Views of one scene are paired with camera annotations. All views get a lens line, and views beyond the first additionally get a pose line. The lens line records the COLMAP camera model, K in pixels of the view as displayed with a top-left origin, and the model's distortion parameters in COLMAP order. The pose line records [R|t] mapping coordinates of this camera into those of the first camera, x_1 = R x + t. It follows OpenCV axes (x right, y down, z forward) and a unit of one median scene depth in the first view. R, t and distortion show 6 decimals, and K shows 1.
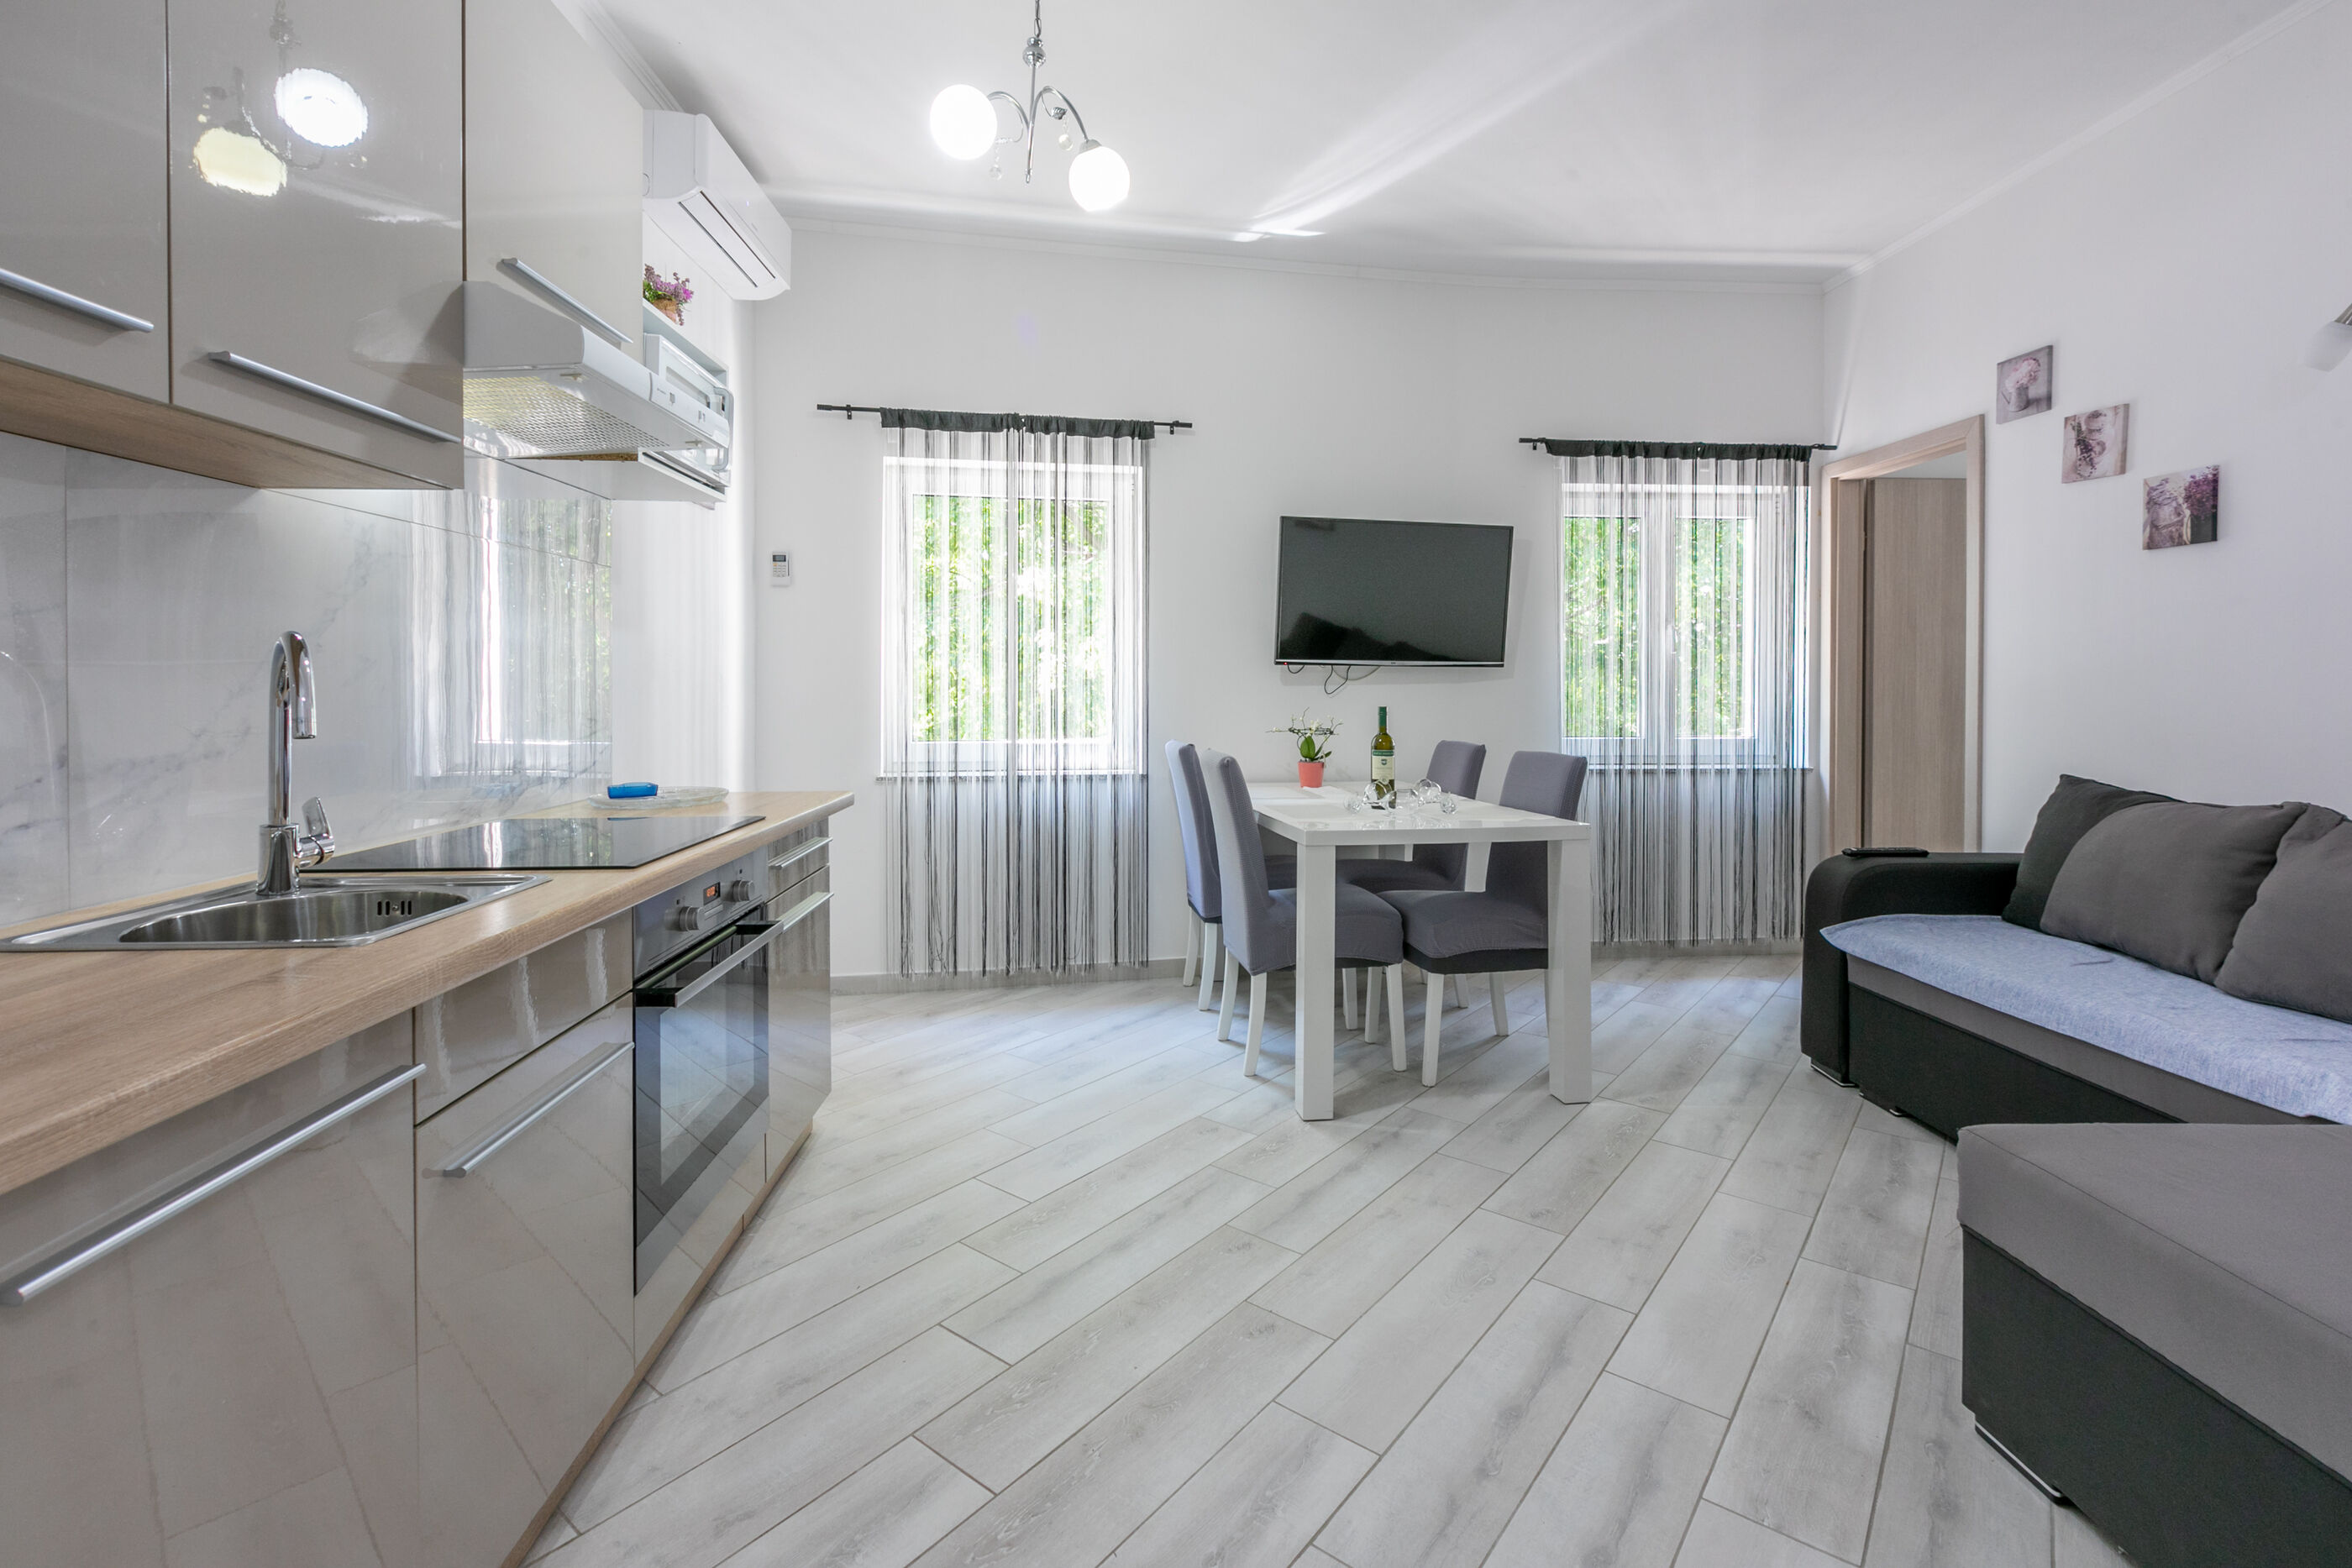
lens RADIAL K [[1068.3, 0, 1164.9], [0, 1068.3, 692.0], [0, 0, 1]] dist [-0.000220, 0.000258]
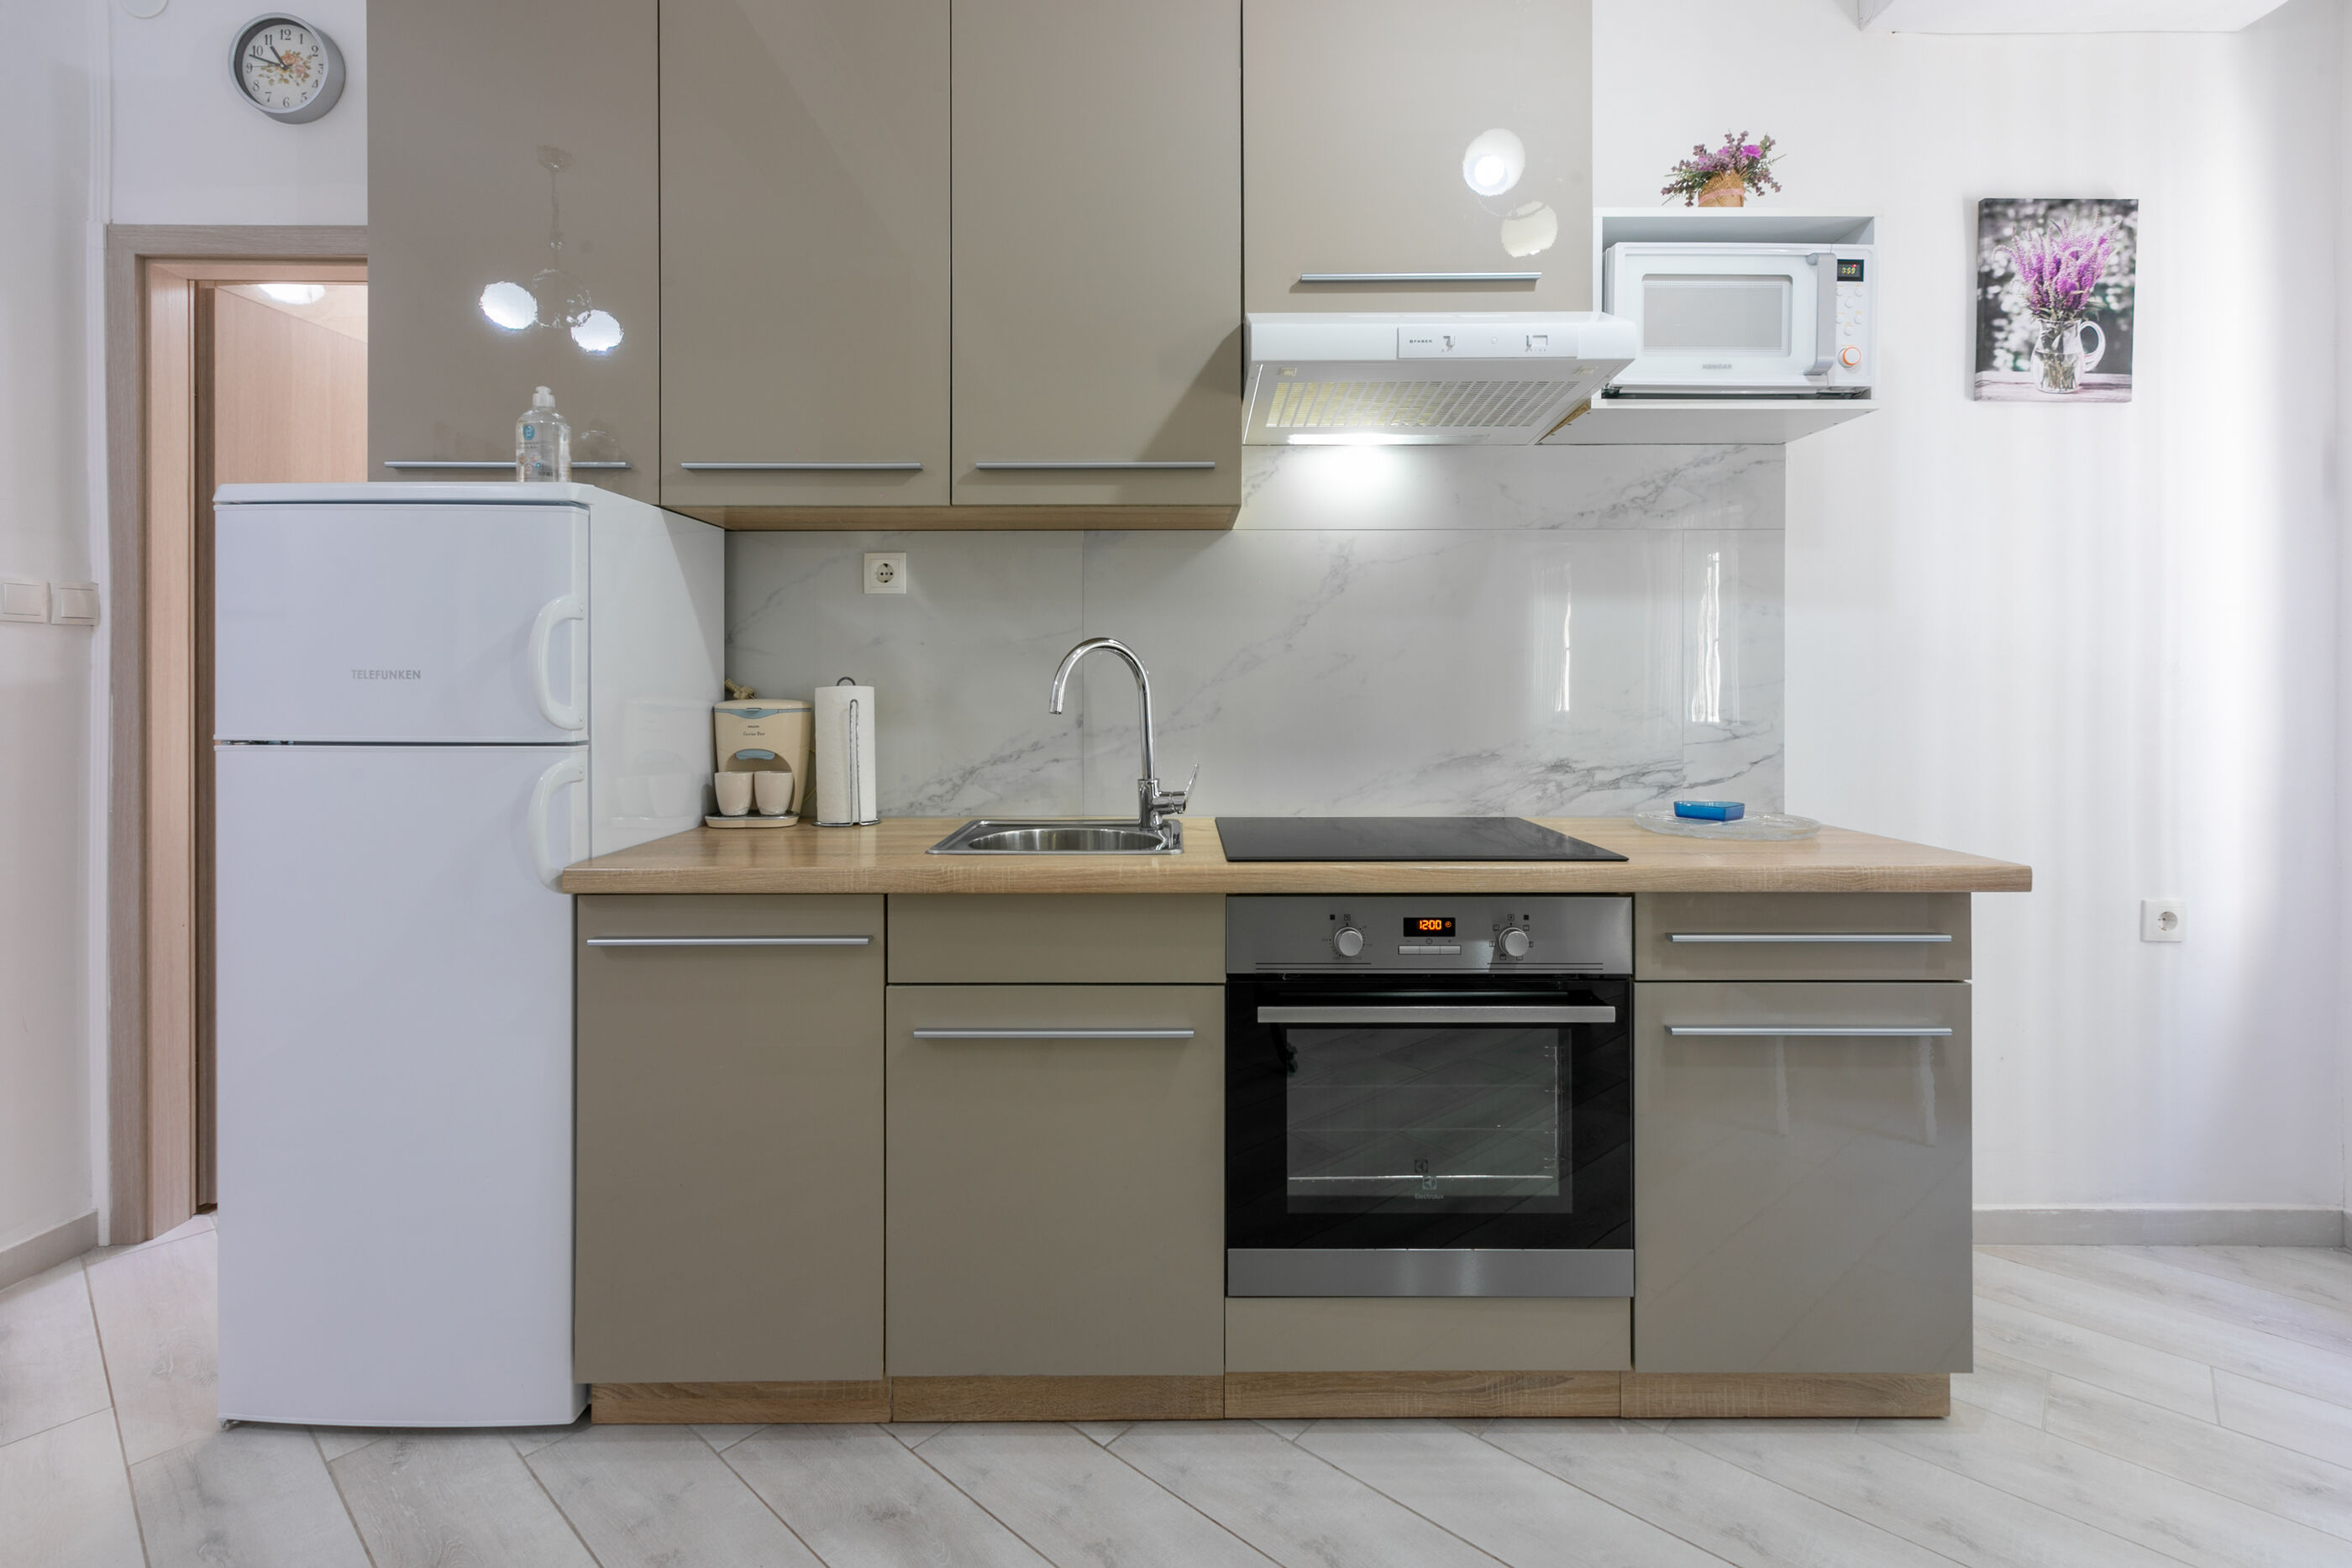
lens RADIAL K [[1068.3, 0, 1169.7], [0, 1068.3, 686.2], [0, 0, 1]] dist [-0.000220, 0.000258]
pose [[-0.042326, 0.001825, -0.999102, 0.243775], [-0.008776, 0.999959, 0.002198, 0.000984], [0.999065, 0.008861, -0.042309, 0.493430]]
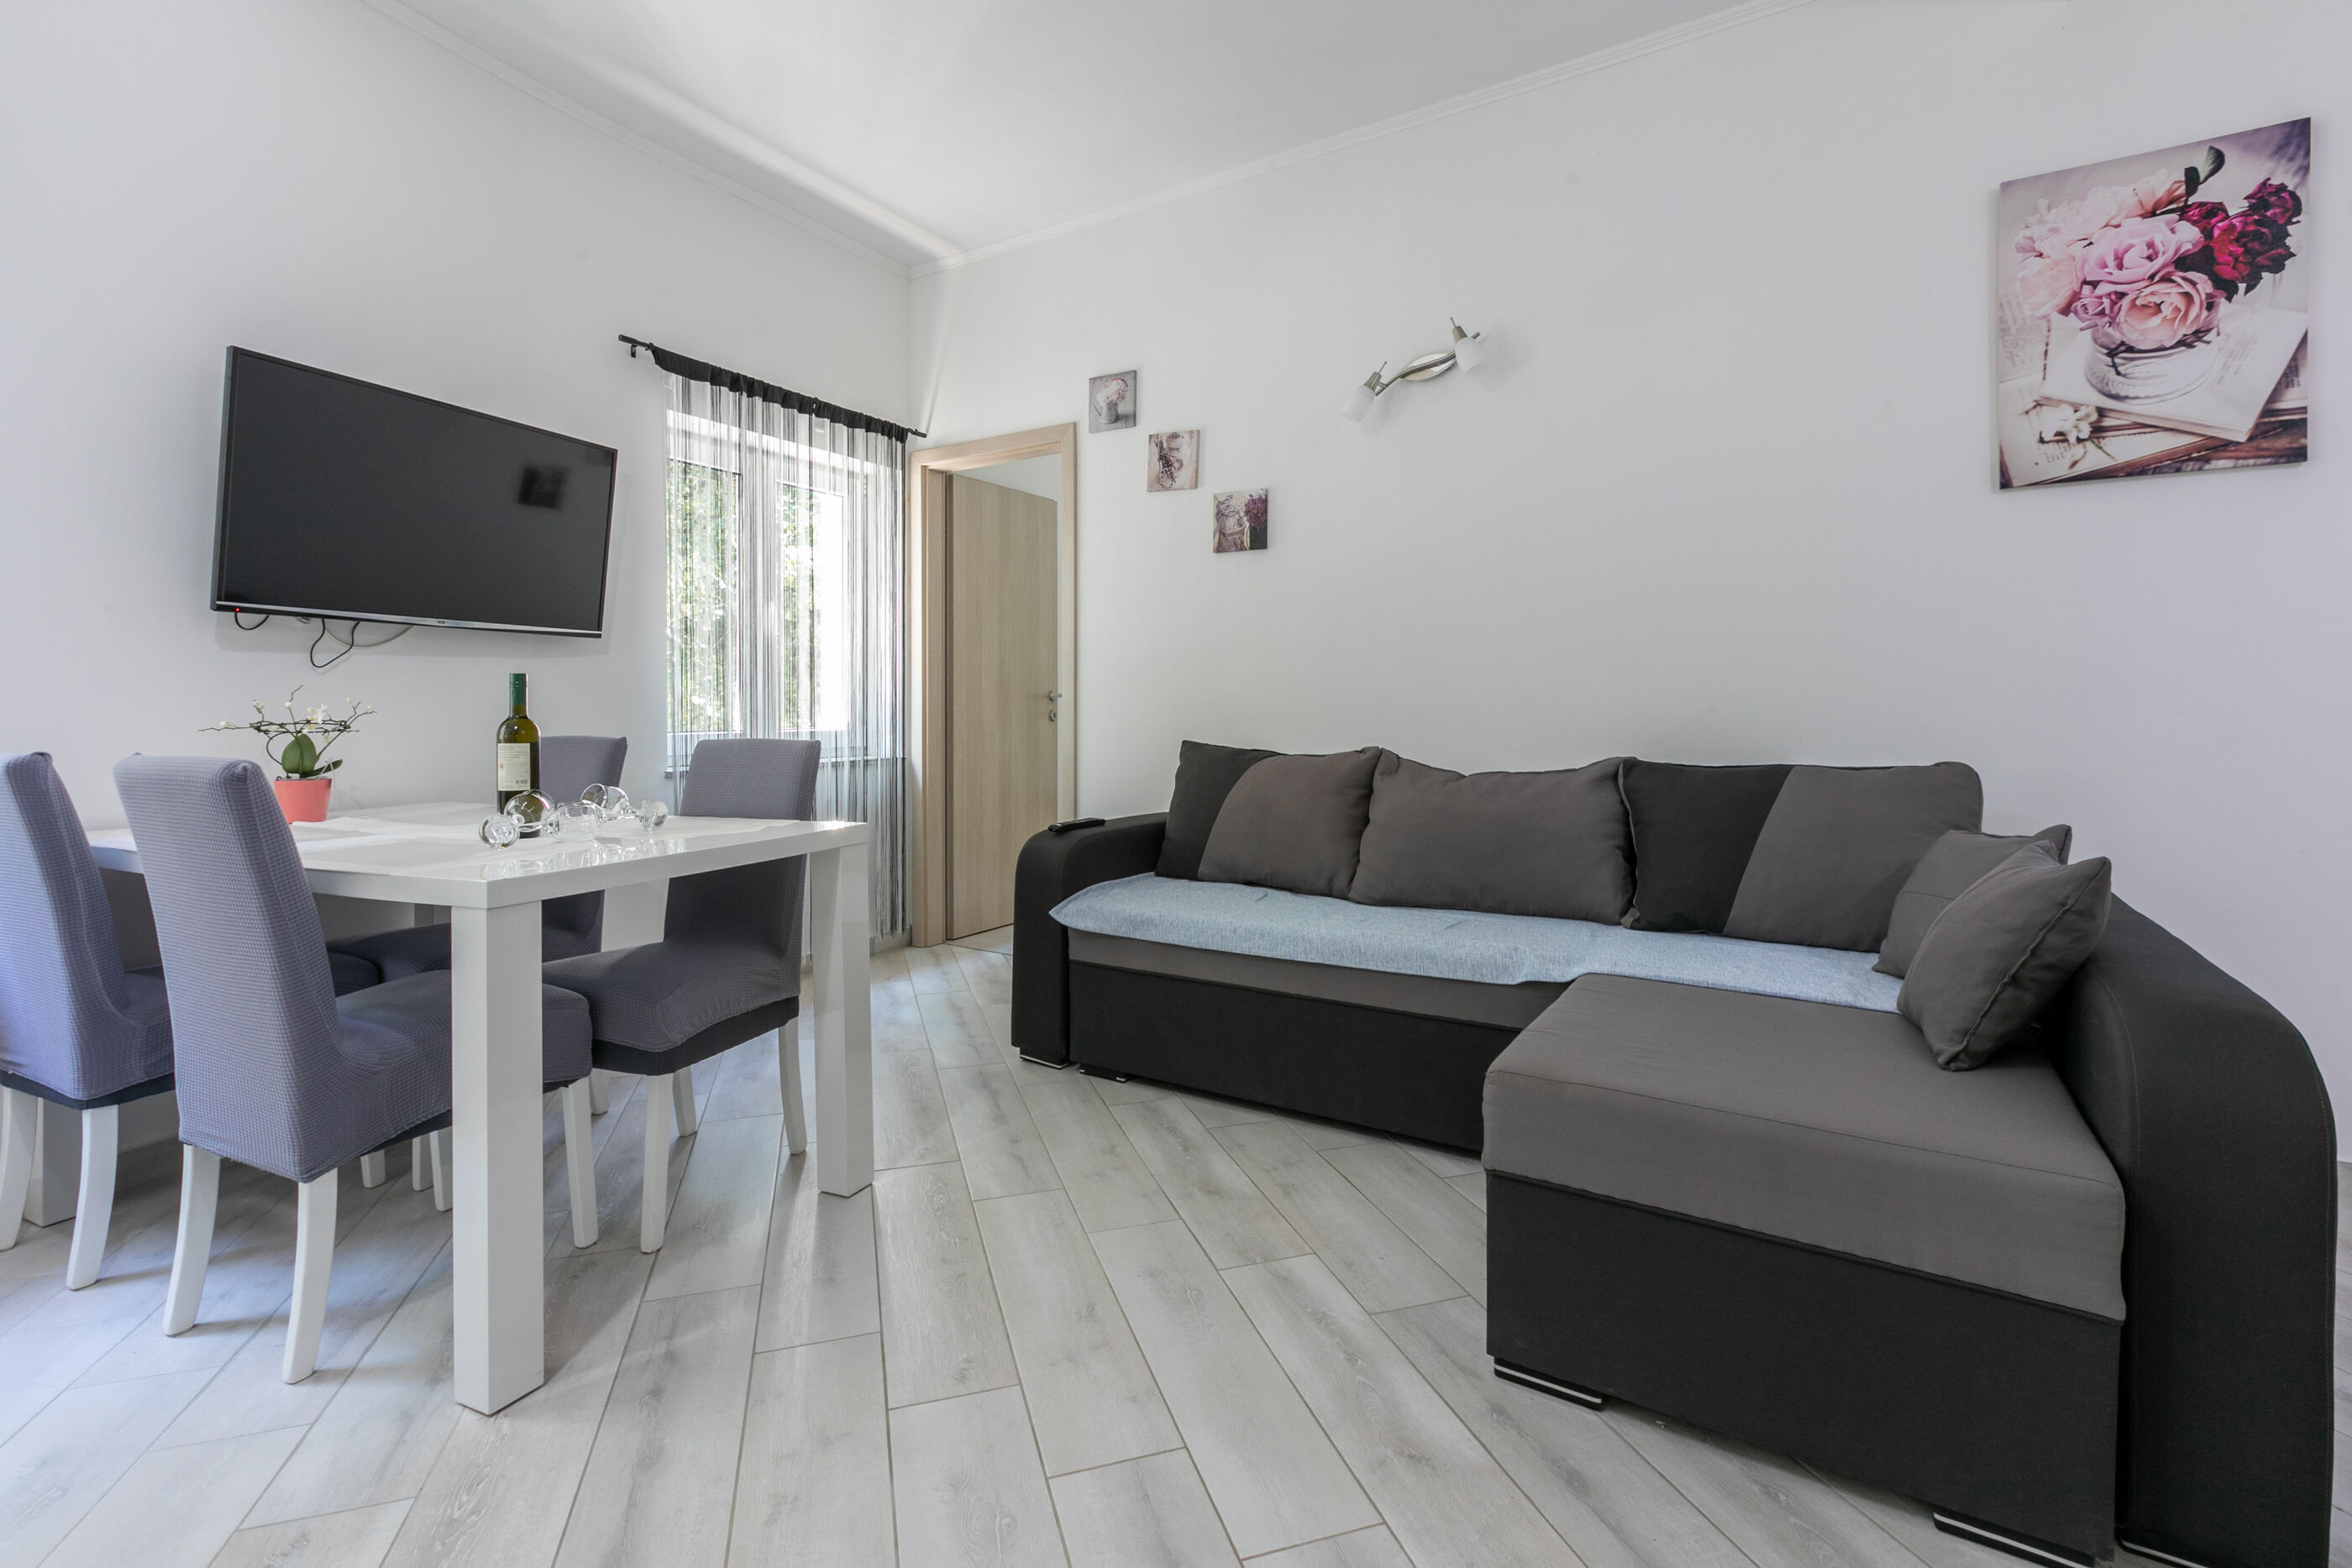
lens RADIAL K [[1068.3, 0, 1167.1], [0, 1068.3, 707.3], [0, 0, 1]] dist [-0.000220, 0.000258]
pose [[0.556091, -0.005365, 0.831104, -0.110473], [0.009266, 0.999957, 0.000254, 0.038462], [-0.831070, 0.007560, 0.556117, 0.354189]]
